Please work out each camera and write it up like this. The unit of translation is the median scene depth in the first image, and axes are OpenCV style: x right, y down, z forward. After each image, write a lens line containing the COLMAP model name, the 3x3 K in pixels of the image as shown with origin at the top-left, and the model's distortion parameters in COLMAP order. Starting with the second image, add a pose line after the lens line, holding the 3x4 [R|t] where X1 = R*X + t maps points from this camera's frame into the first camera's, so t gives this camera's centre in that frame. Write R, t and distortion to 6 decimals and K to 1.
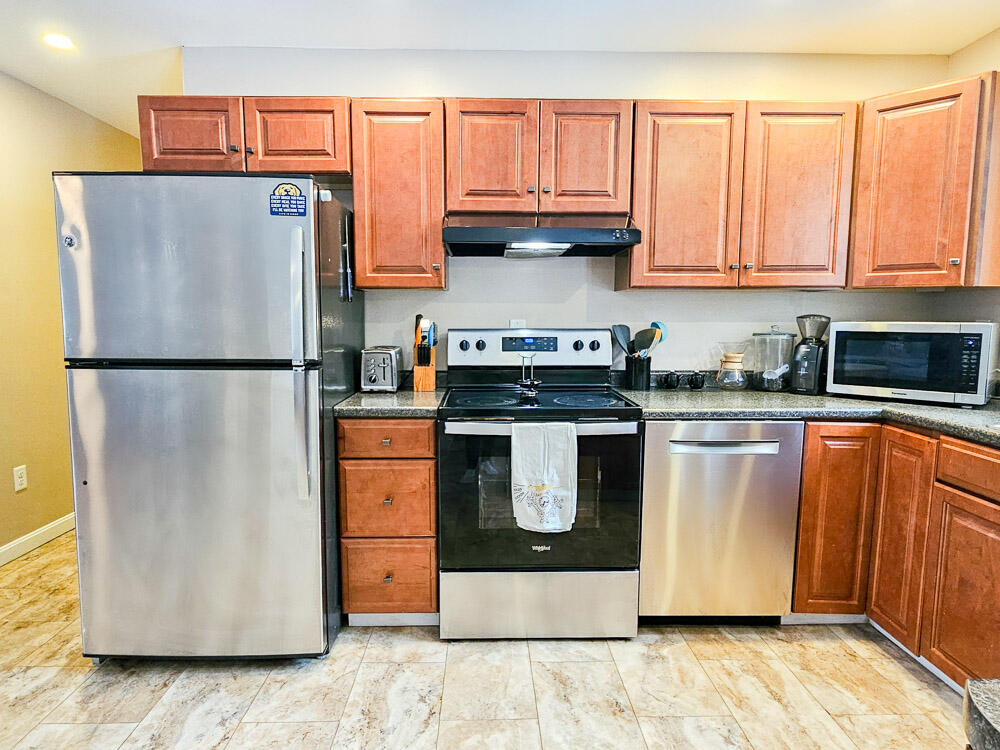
lens RADIAL K [[586.0, 0, 496.5], [0, 586.0, 376.1], [0, 0, 1]] dist [-0.001187, -0.000860]
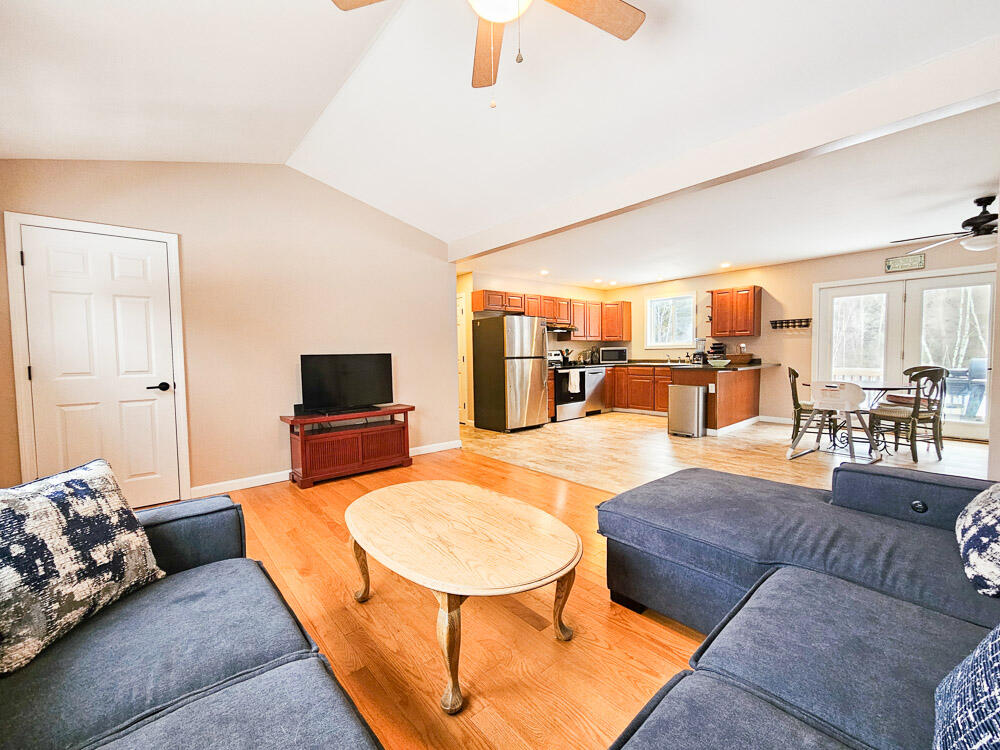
lens RADIAL K [[411.2, 0, 500.0], [0, 411.2, 375.0], [0, 0, 1]] dist [-0.000250, -0.000198]
pose [[0.773986, -0.051037, 0.631142, -2.176711], [0.089040, 0.995615, -0.028681, 0.147815], [-0.626911, 0.078395, 0.775137, -1.043048]]
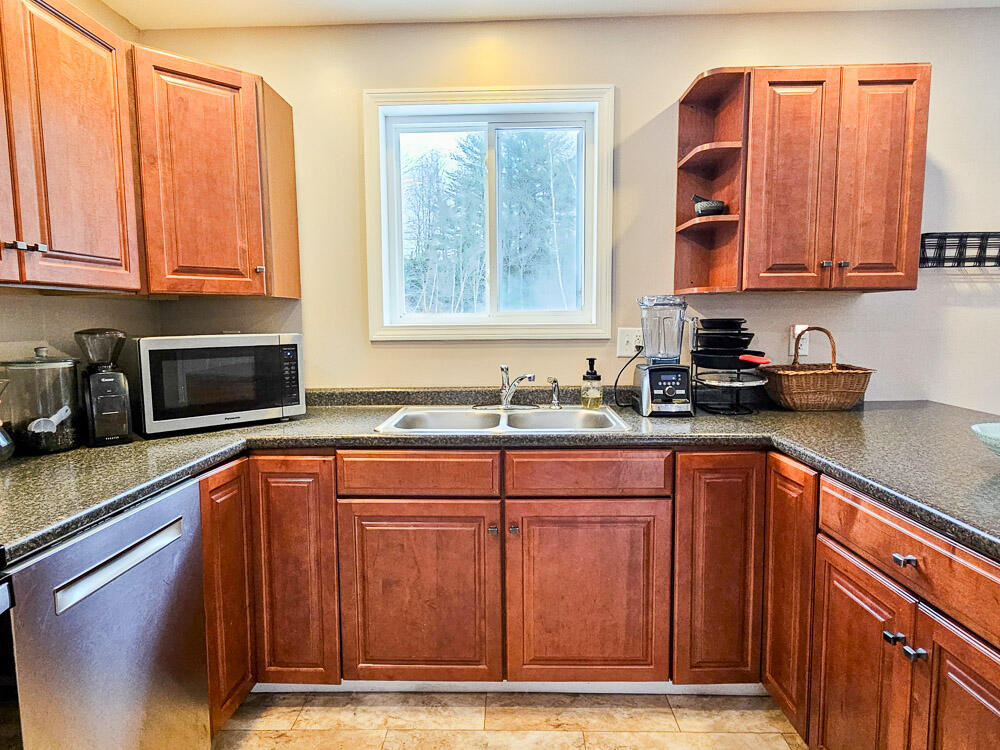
lens RADIAL K [[586.0, 0, 496.5], [0, 586.0, 376.1], [0, 0, 1]] dist [-0.001187, -0.000860]
pose [[0.048392, -0.098923, 0.993918, -0.139245], [0.118586, 0.988614, 0.092622, -0.062496], [-0.991764, 0.113383, 0.059572, 0.537996]]
